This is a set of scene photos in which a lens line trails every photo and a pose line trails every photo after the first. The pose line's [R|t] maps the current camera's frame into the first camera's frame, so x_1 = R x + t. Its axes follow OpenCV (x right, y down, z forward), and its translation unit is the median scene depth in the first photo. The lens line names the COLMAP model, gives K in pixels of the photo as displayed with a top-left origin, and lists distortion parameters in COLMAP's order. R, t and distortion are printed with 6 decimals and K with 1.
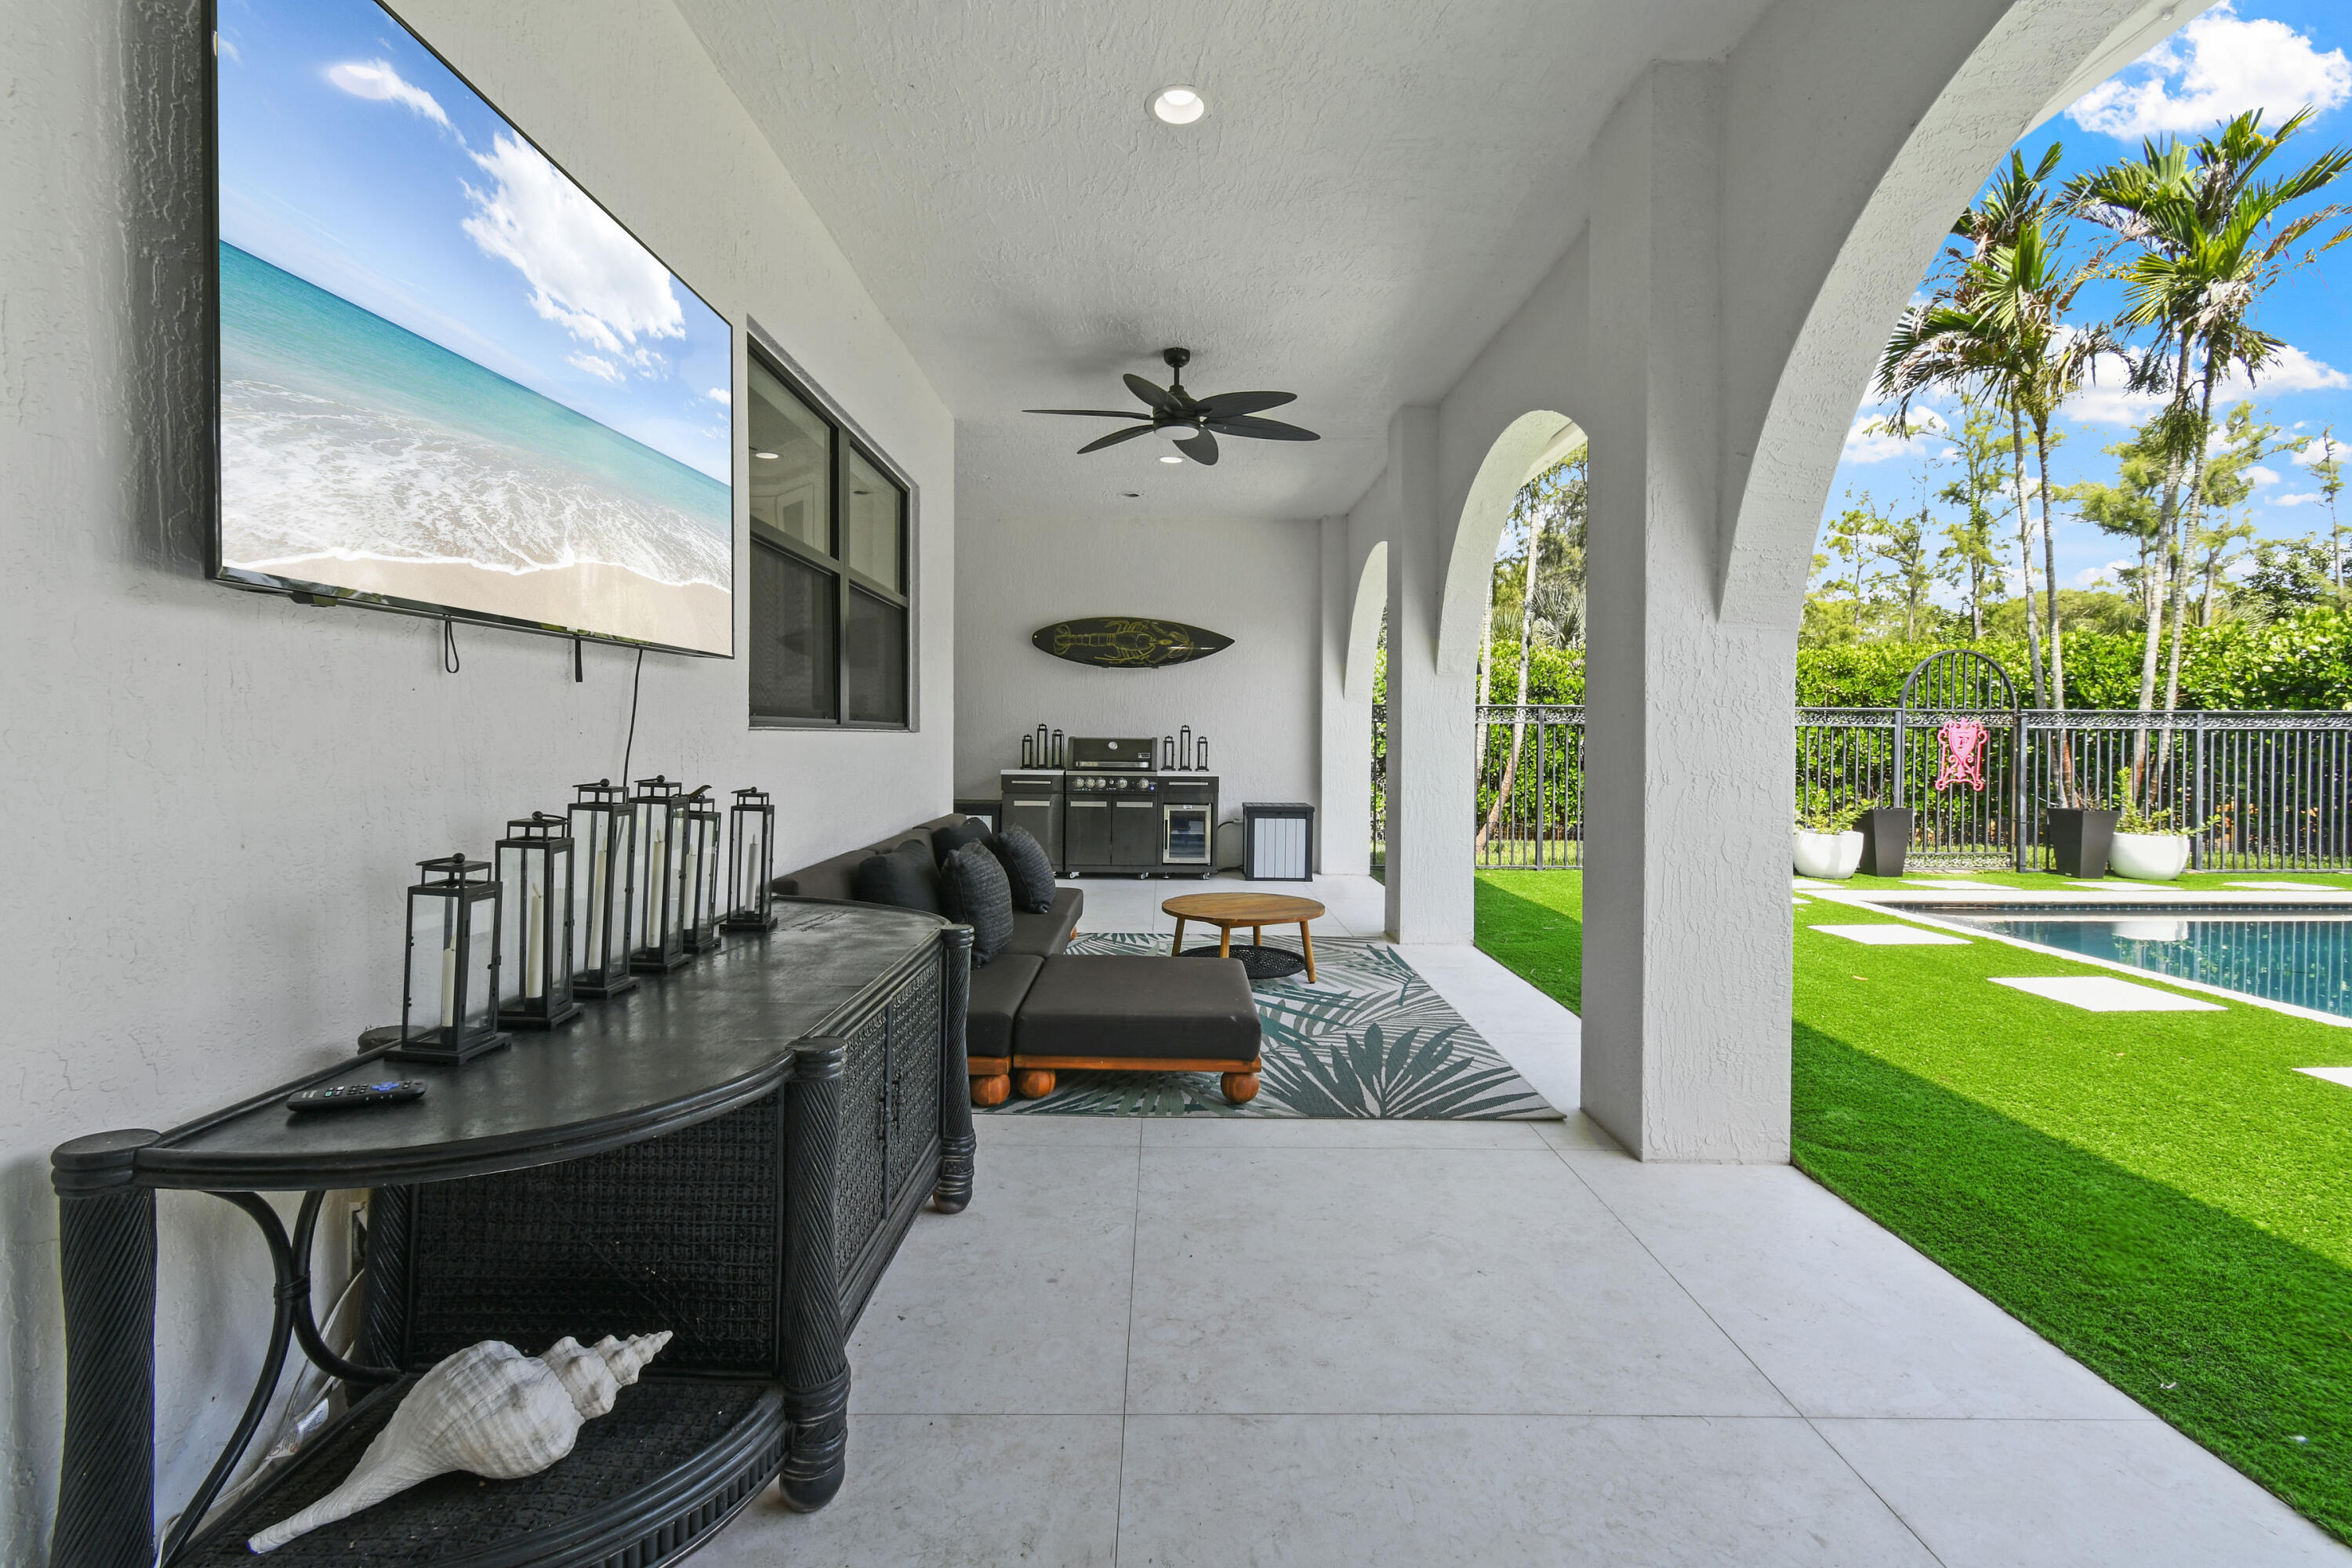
lens RADIAL K [[1044.4, 0, 1189.6], [0, 1044.4, 762.8], [0, 0, 1]] dist [0.003600, -0.000452]
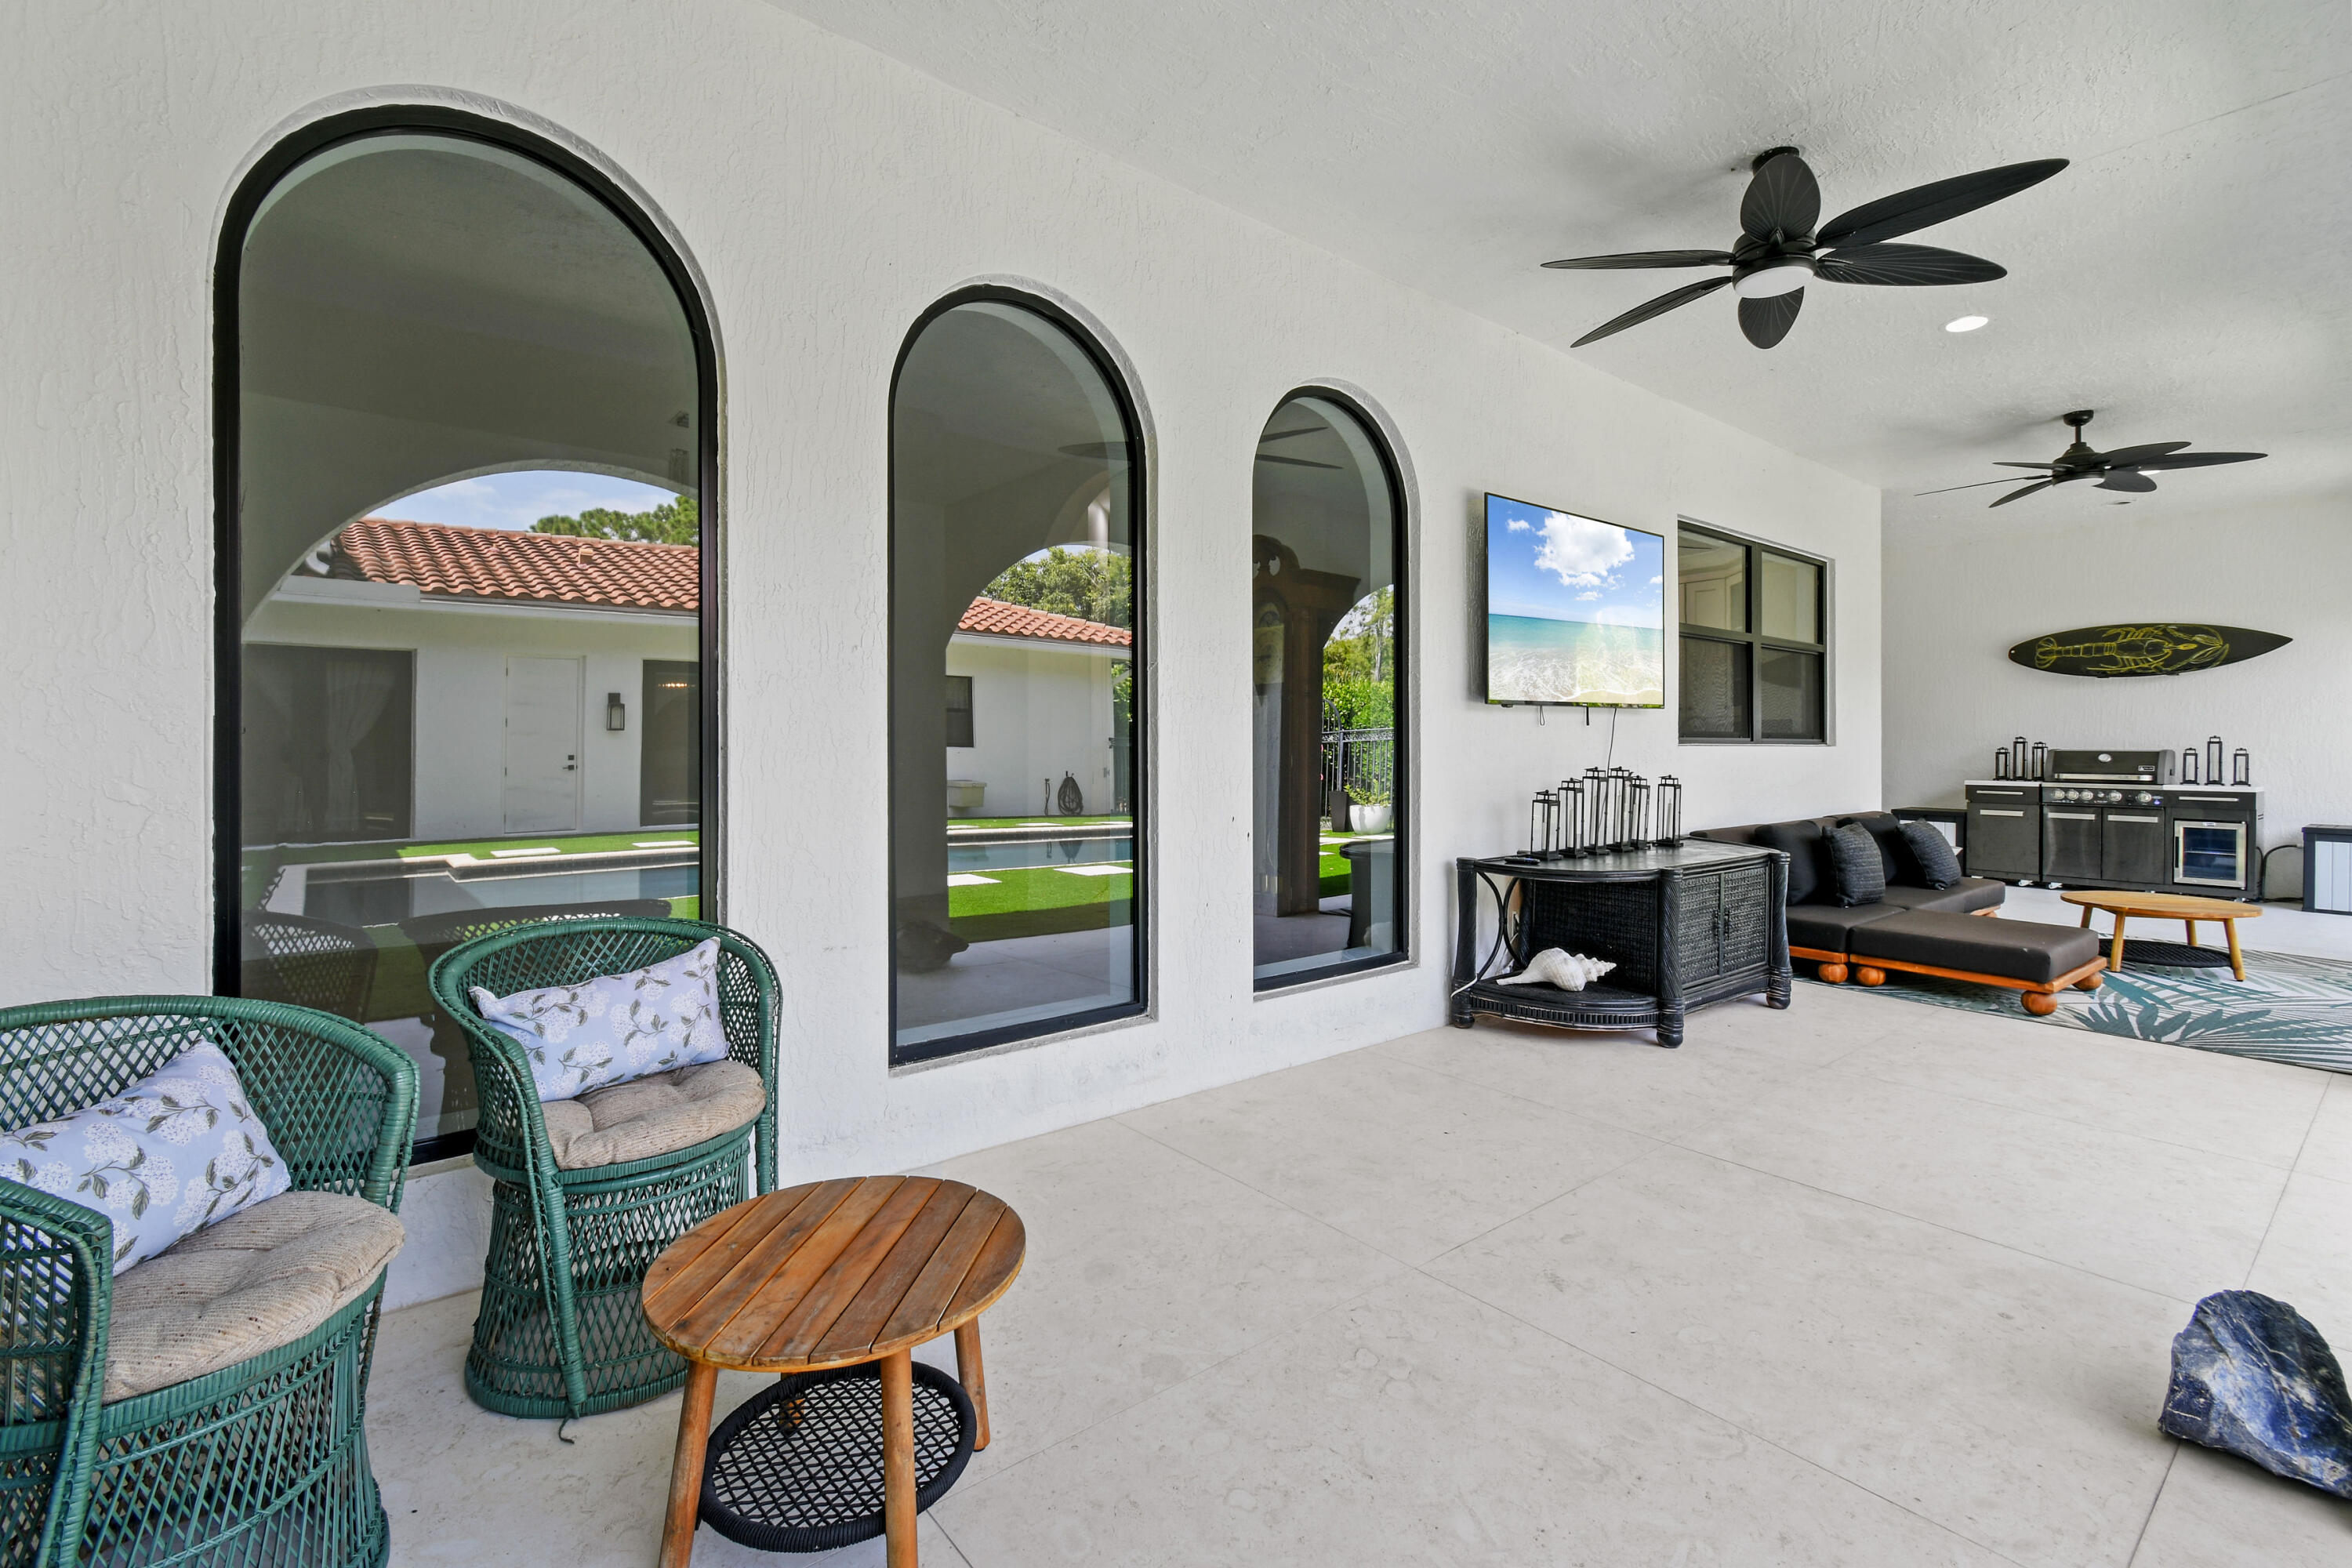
lens RADIAL K [[1044.8, 0, 1167.5], [0, 1044.8, 746.0], [0, 0, 1]] dist [0.012117, -0.010502]
pose [[0.603325, -0.008480, -0.797450, 0.181641], [-0.016149, 0.999609, -0.022848, 0.009089], [0.797332, 0.026663, 0.602952, -0.295932]]
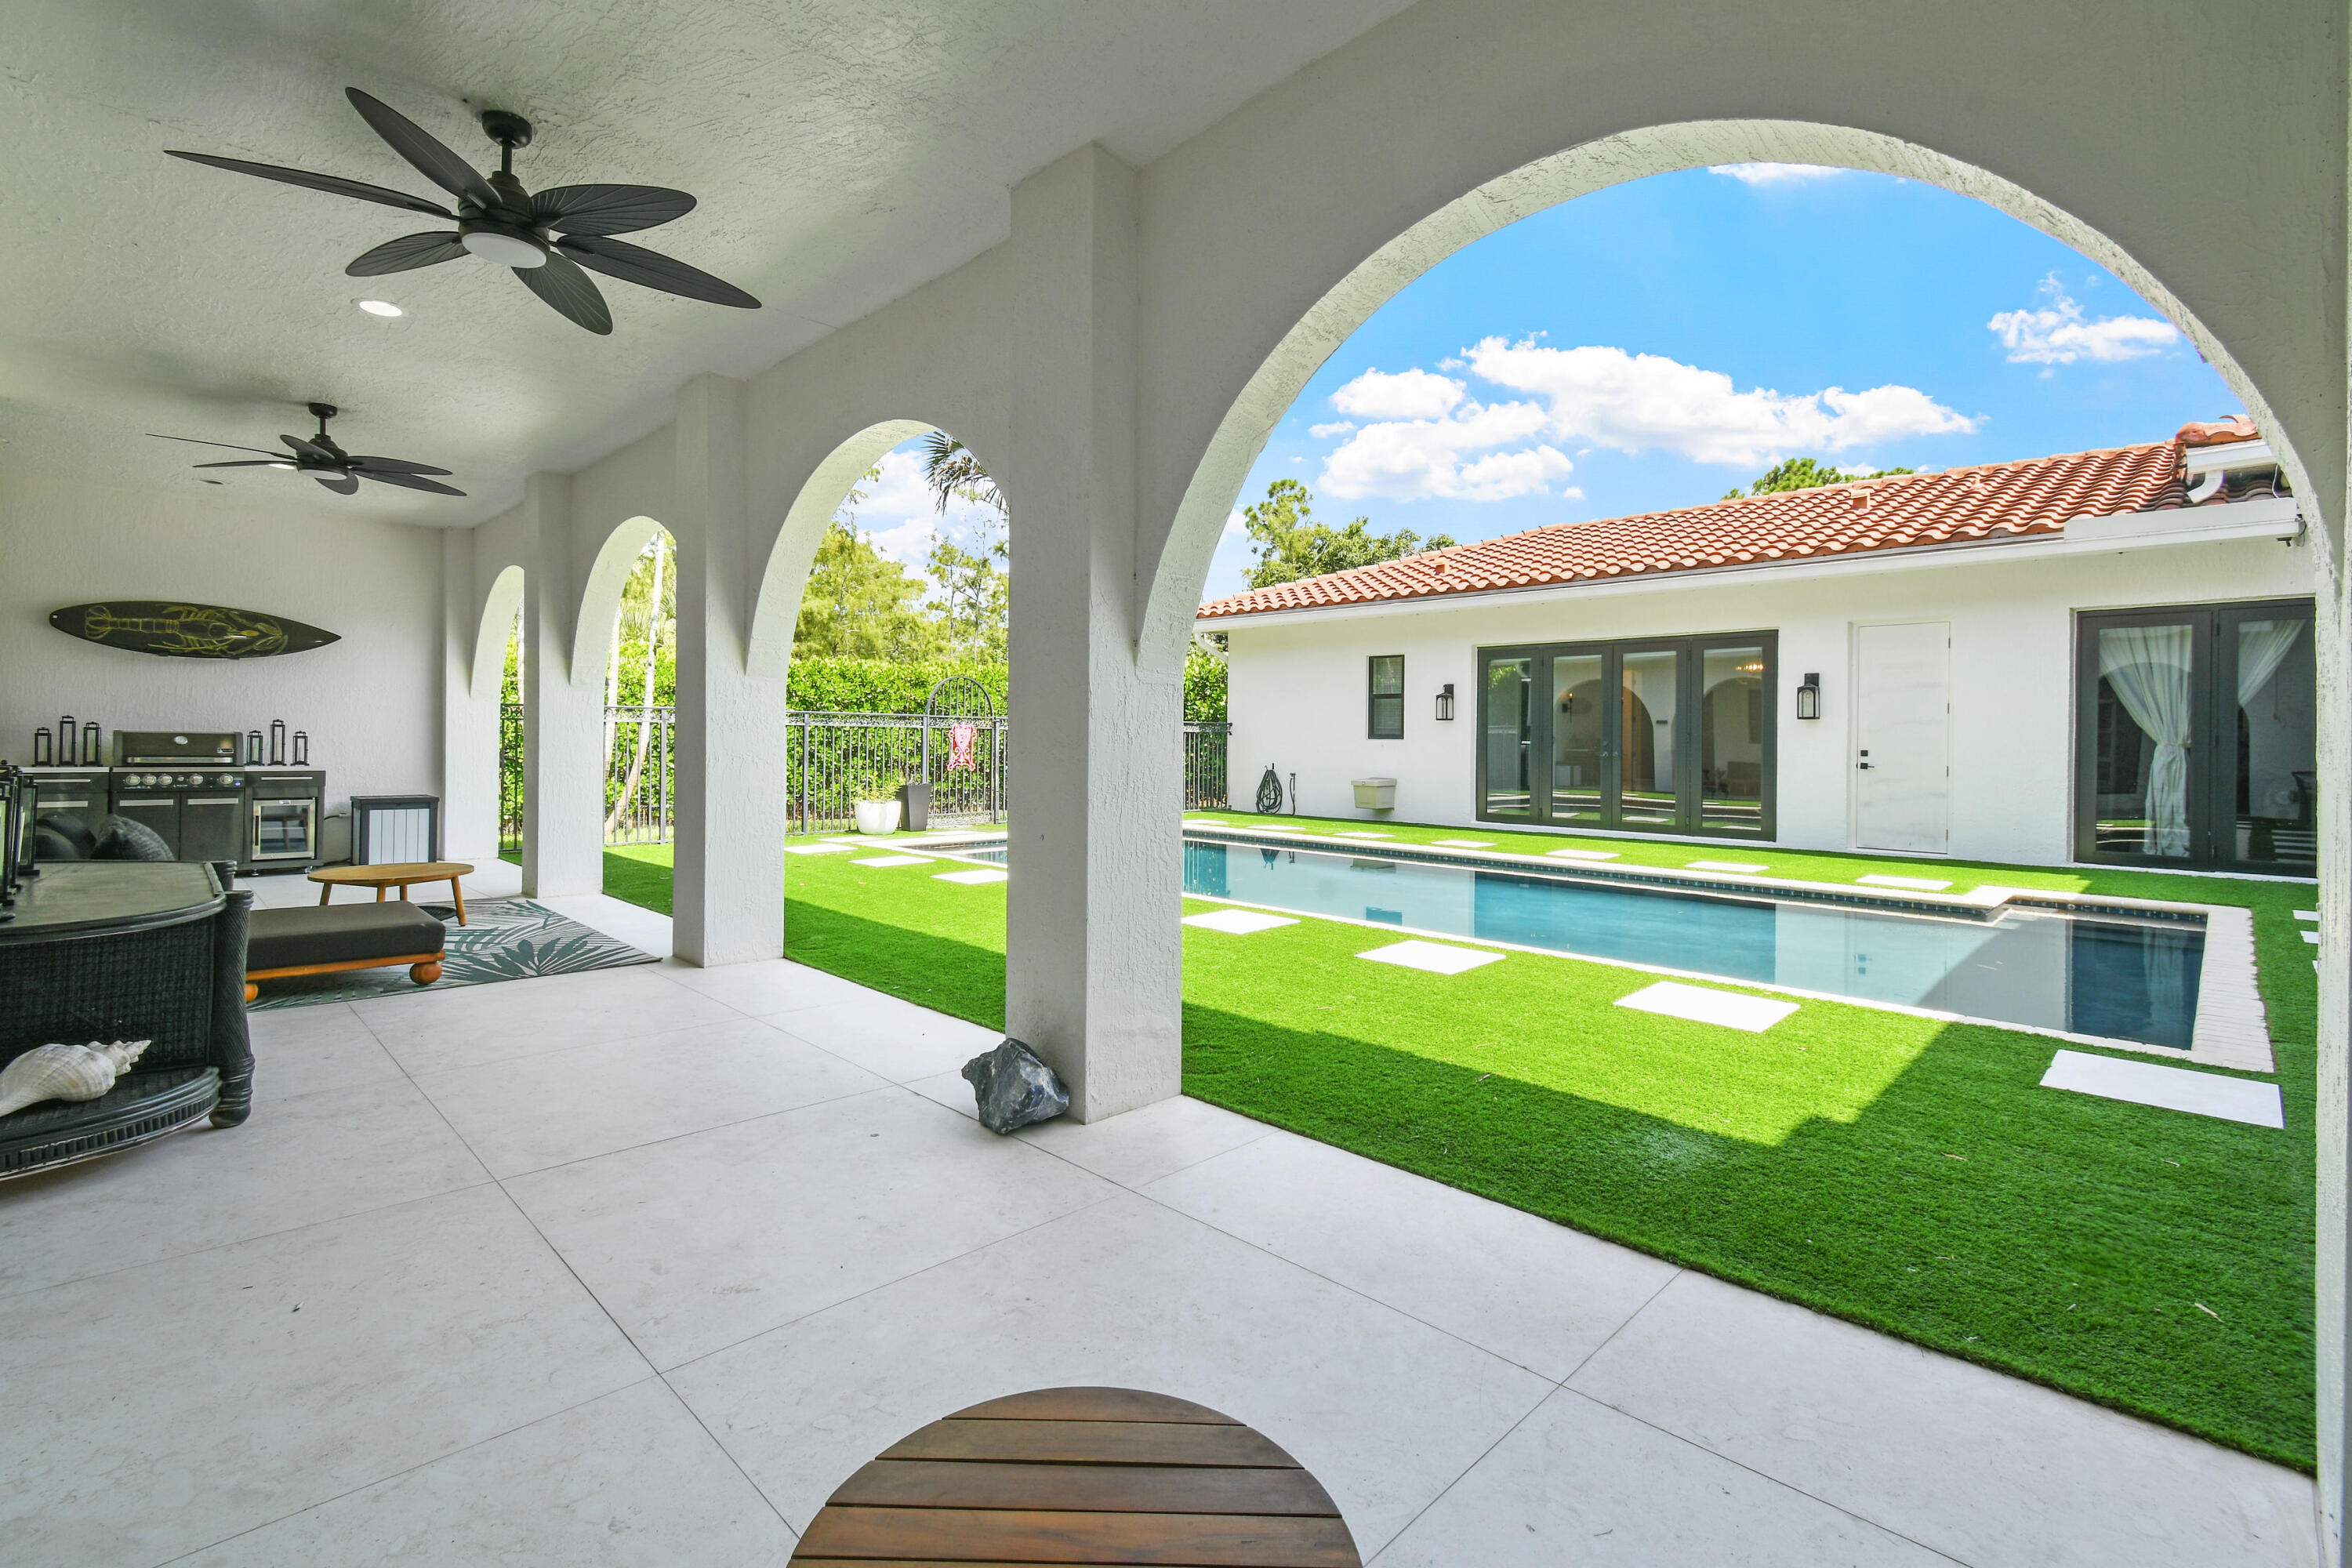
lens RADIAL K [[1060.9, 0, 1184.3], [0, 1060.9, 738.7], [0, 0, 1]] dist [0.000684, -0.000815]
pose [[0.719363, 0.001629, 0.694633, -0.087948], [0.011031, 0.999844, -0.013769, 0.005446], [-0.694547, 0.017567, 0.719233, -0.322707]]
